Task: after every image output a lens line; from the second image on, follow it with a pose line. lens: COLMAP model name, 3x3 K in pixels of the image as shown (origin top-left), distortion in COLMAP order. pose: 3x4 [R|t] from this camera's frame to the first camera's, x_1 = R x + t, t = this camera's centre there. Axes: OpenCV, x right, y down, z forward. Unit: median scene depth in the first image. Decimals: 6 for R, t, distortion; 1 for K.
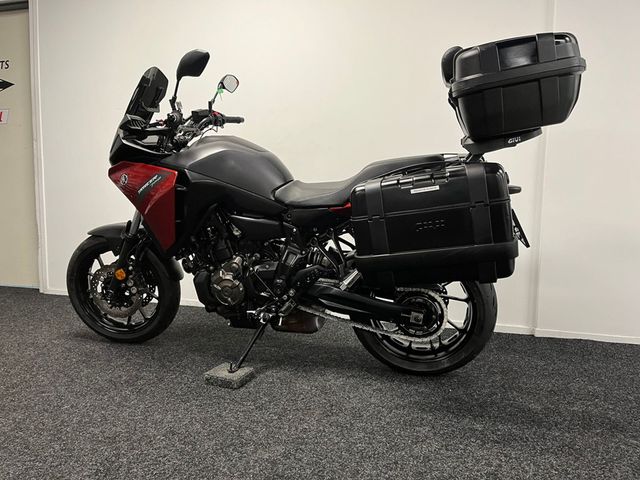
lens RADIAL K [[493.5, 0, 319.9], [0, 493.5, 264.1], [0, 0, 1]] dist [0.035015, -0.001684]
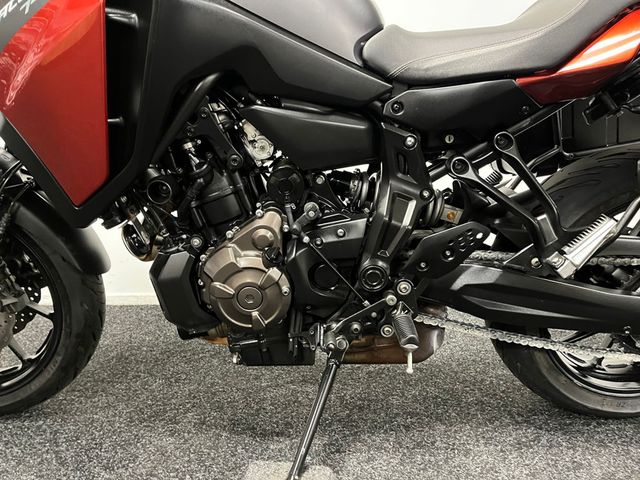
lens RADIAL K [[493.5, 0, 319.9], [0, 493.5, 264.1], [0, 0, 1]] dist [0.035015, -0.001684]
pose [[0.964994, -0.077326, 0.250615, -0.231160], [0.053732, 0.993569, 0.099664, -0.010367], [-0.256710, -0.082709, 0.962943, 0.578379]]
